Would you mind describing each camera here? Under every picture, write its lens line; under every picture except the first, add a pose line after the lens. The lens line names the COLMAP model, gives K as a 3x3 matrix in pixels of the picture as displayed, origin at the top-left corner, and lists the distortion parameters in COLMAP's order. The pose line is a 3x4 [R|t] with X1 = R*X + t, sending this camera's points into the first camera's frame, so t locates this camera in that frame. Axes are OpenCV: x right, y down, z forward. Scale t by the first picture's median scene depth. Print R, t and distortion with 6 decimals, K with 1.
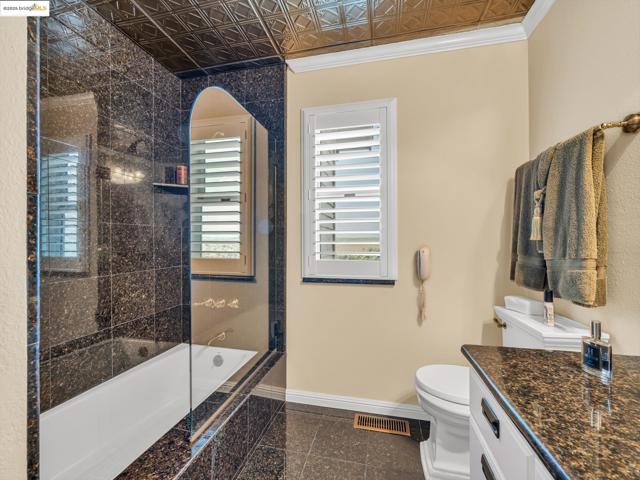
lens RADIAL K [[273.9, 0, 319.1], [0, 273.9, 240.9], [0, 0, 1]] dist [0.004714, -0.000132]
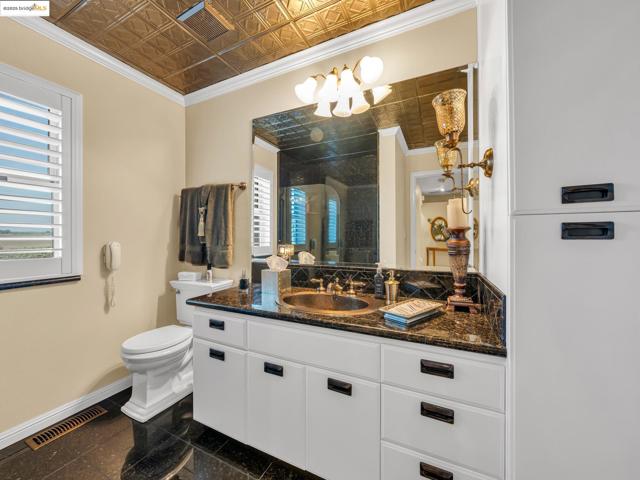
lens RADIAL K [[256.0, 0, 318.2], [0, 256.0, 237.0], [0, 0, 1]] dist [-0.001505, 0.000134]
pose [[0.224300, -0.003965, 0.974512, -0.595581], [-0.001443, 0.999989, 0.004401, -0.004355], [-0.974519, -0.002393, 0.224292, -0.079219]]
